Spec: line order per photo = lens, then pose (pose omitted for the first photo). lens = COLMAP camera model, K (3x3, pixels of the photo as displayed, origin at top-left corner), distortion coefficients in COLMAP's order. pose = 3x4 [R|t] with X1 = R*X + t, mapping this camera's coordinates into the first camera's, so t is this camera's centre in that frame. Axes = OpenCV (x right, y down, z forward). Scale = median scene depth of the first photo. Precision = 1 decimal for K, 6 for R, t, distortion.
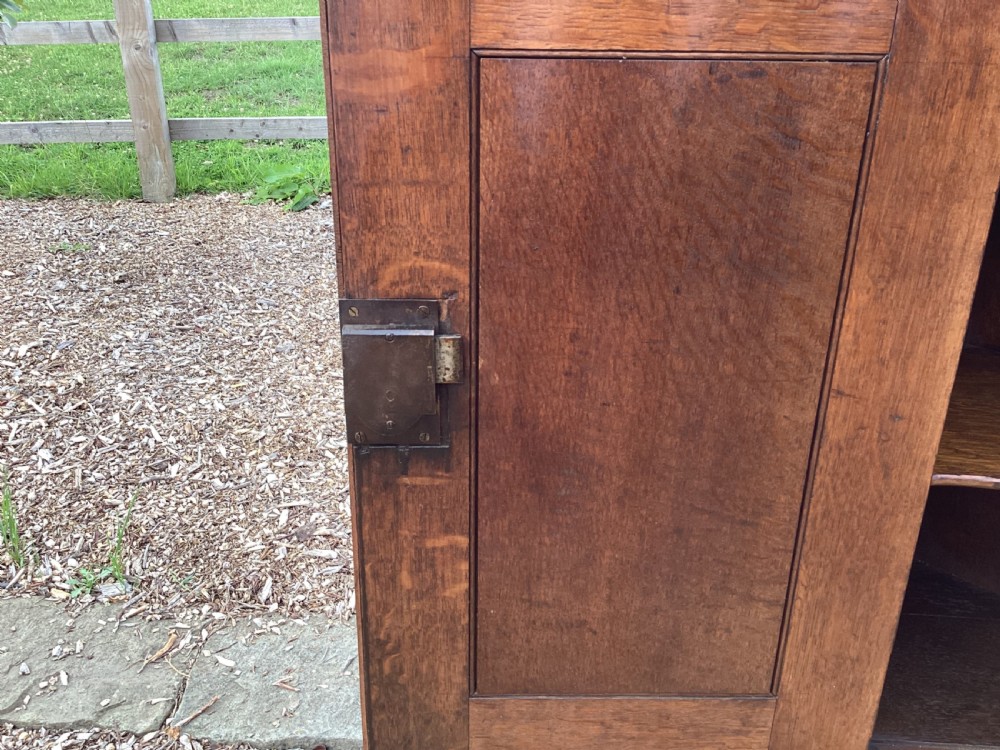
lens RADIAL K [[881.7, 0, 522.3], [0, 881.7, 372.0], [0, 0, 1]] dist [0.097082, -0.161276]
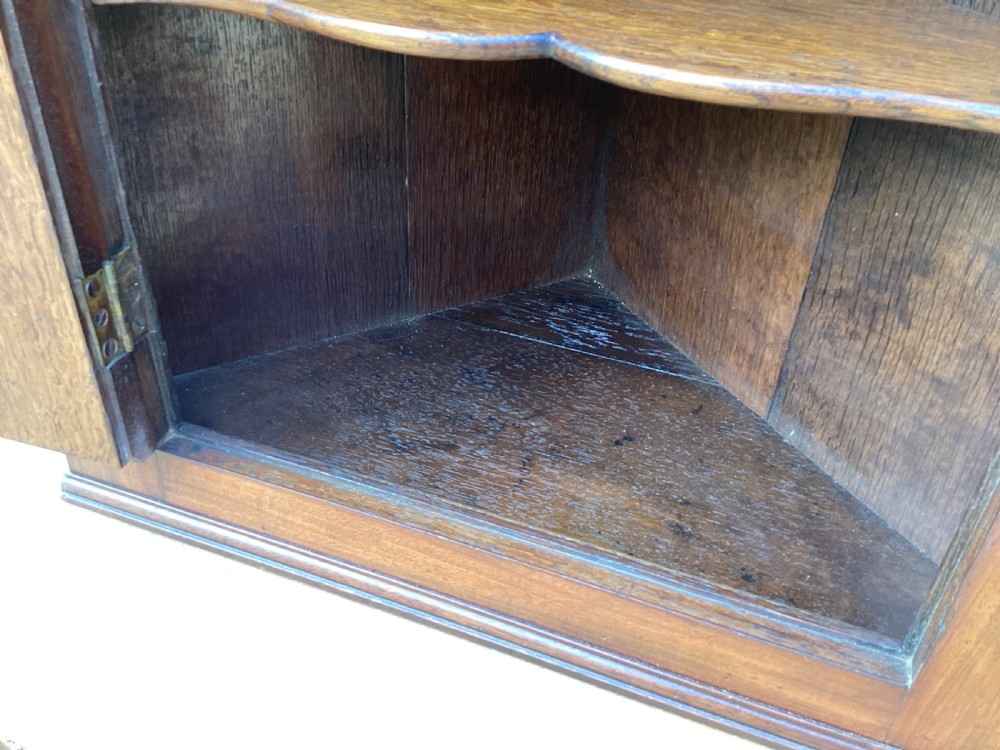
lens RADIAL K [[881.7, 0, 482.9], [0, 881.7, 377.8], [0, 0, 1]] dist [0.097082, -0.161276]
pose [[0.950515, 0.190276, -0.245594, 0.224372], [-0.130540, 0.961944, 0.240047, 0.052709], [0.281923, -0.196109, 0.939181, 0.128801]]
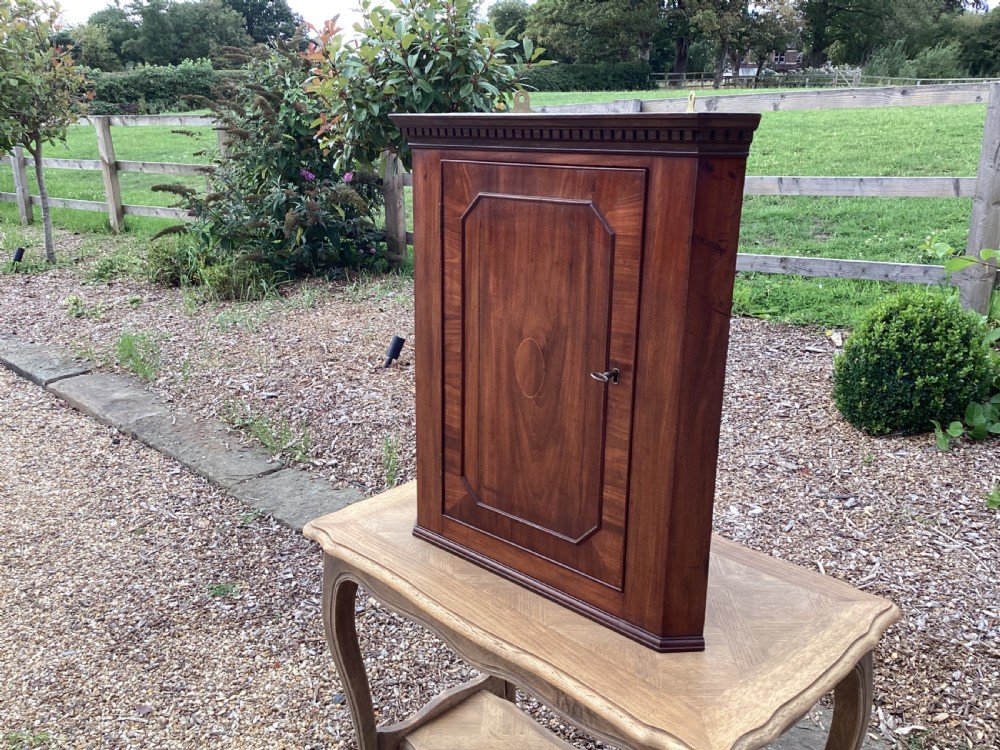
lens RADIAL K [[881.7, 0, 517.0], [0, 881.7, 382.8], [0, 0, 1]] dist [0.097082, -0.161276]
pose [[0.782213, 0.165197, -0.600711, 0.519810], [-0.247372, 0.967295, -0.056106, 0.055188], [0.571796, 0.192486, 0.797495, -0.207162]]
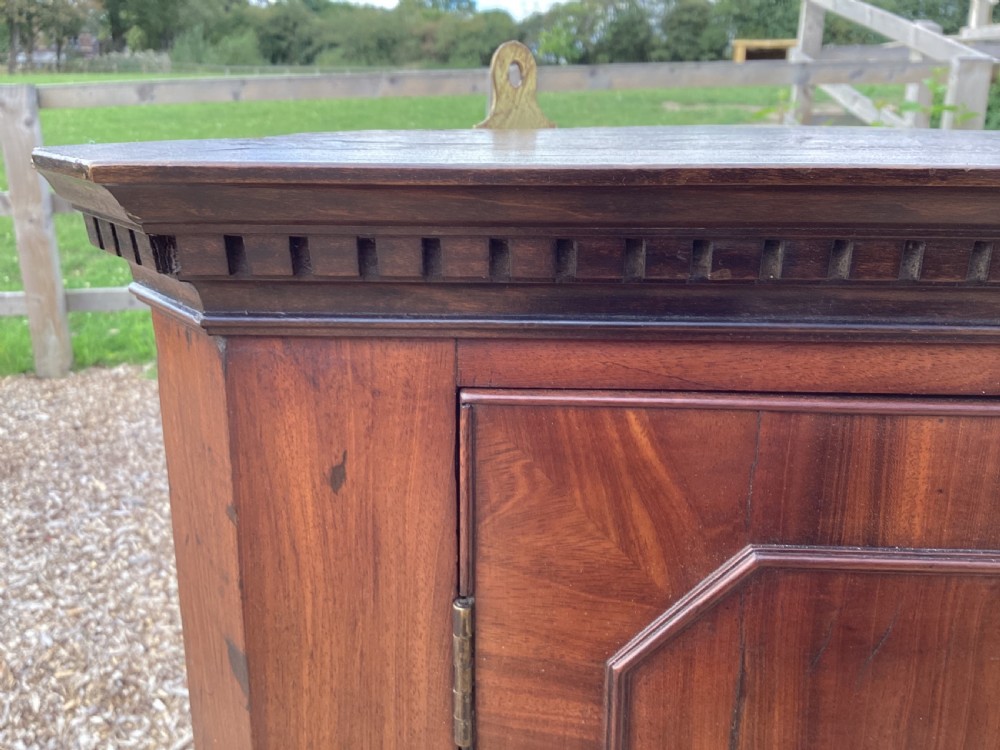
lens RADIAL K [[927.6, 0, 507.4], [0, 927.6, 381.5], [0, 0, 1]] dist [-0.013672, 0.000000]
pose [[0.999854, -0.017030, 0.001412, 0.119753], [0.017067, 0.990982, -0.132907, -0.090798], [0.000864, 0.132912, 0.991127, 0.084179]]
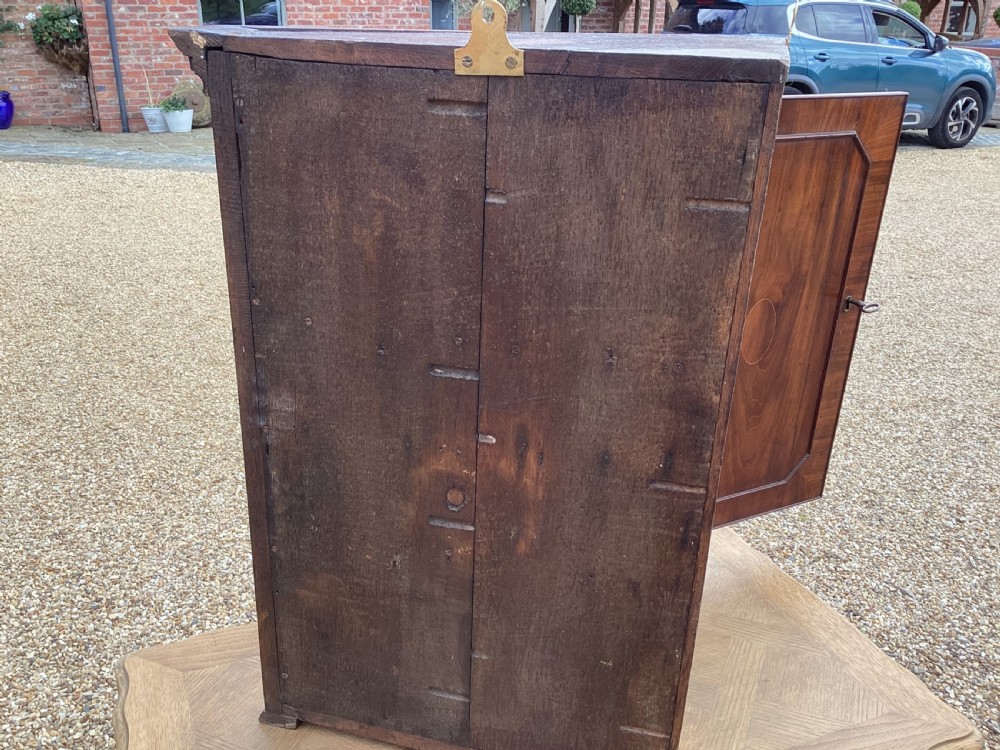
lens RADIAL K [[881.7, 0, 500.7], [0, 881.7, 375.3], [0, 0, 1]] dist [0.097082, -0.161276]
pose [[0.850349, -0.198806, 0.487219, -0.172398], [0.185420, 0.979705, 0.076144, -0.026996], [-0.492468, 0.025592, 0.869954, -0.116948]]
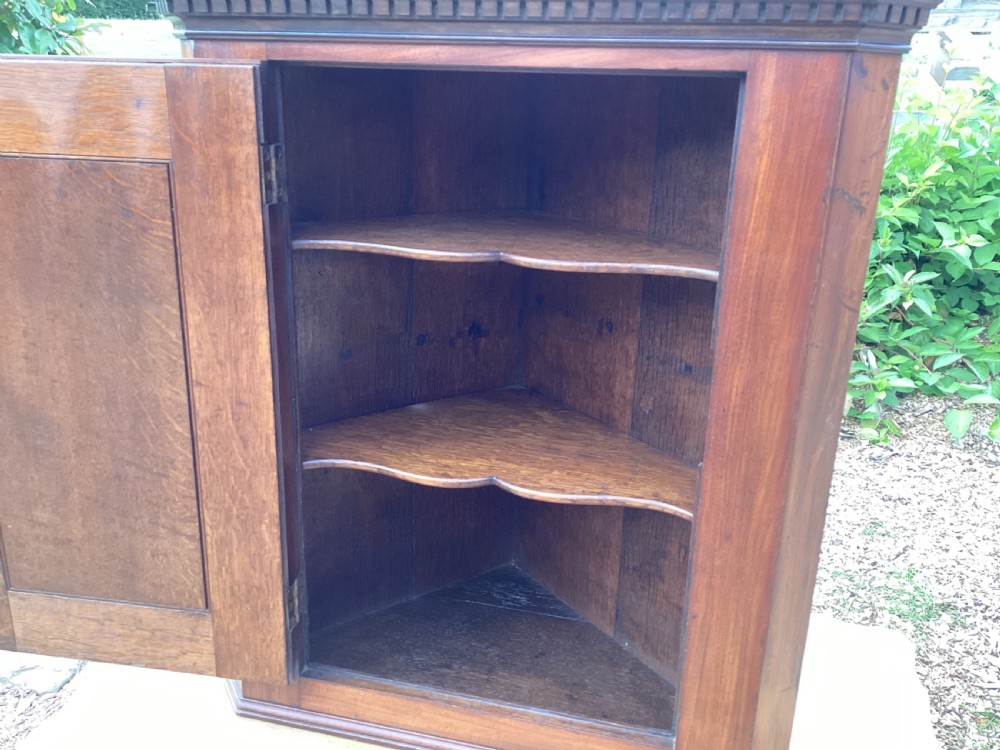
lens RADIAL K [[881.7, 0, 506.1], [0, 881.7, 379.5], [0, 0, 1]] dist [0.097082, -0.161276]
pose [[0.984300, 0.065007, -0.164096, 0.251408], [-0.078419, 0.993971, -0.076623, 0.020640], [0.158126, 0.088288, 0.983464, -0.083369]]
